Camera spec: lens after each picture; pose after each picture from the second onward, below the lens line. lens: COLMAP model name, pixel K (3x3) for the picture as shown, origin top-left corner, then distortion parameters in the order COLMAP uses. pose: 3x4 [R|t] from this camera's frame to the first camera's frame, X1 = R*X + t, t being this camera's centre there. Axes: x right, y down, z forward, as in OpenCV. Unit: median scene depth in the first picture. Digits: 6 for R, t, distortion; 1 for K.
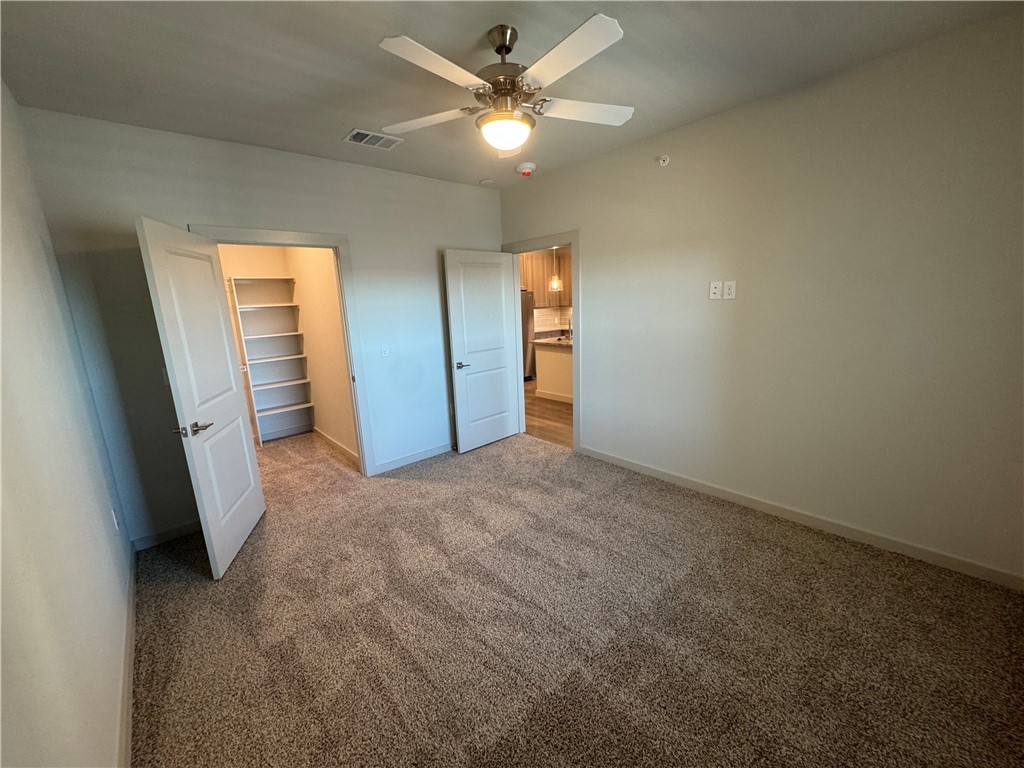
lens RADIAL K [[408.8, 0, 507.4], [0, 408.8, 380.6], [0, 0, 1]] dist [-0.002141, -0.000533]
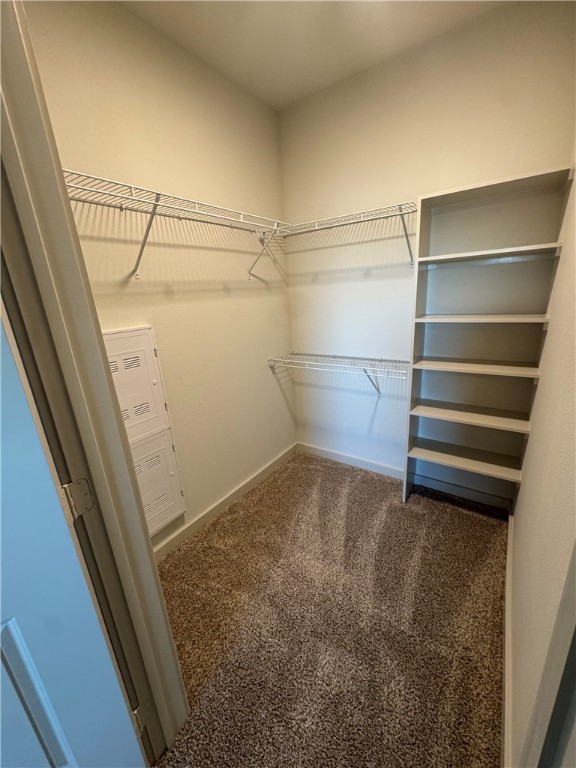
lens RADIAL K [[306.6, 0, 287.9], [0, 306.6, 381.2], [0, 0, 1]] dist [-0.002141, -0.000533]
pose [[0.242404, 0.304002, -0.921316, -0.297798], [-0.144506, 0.950359, 0.275565, -0.116503], [0.959353, 0.066337, 0.274301, 0.750375]]
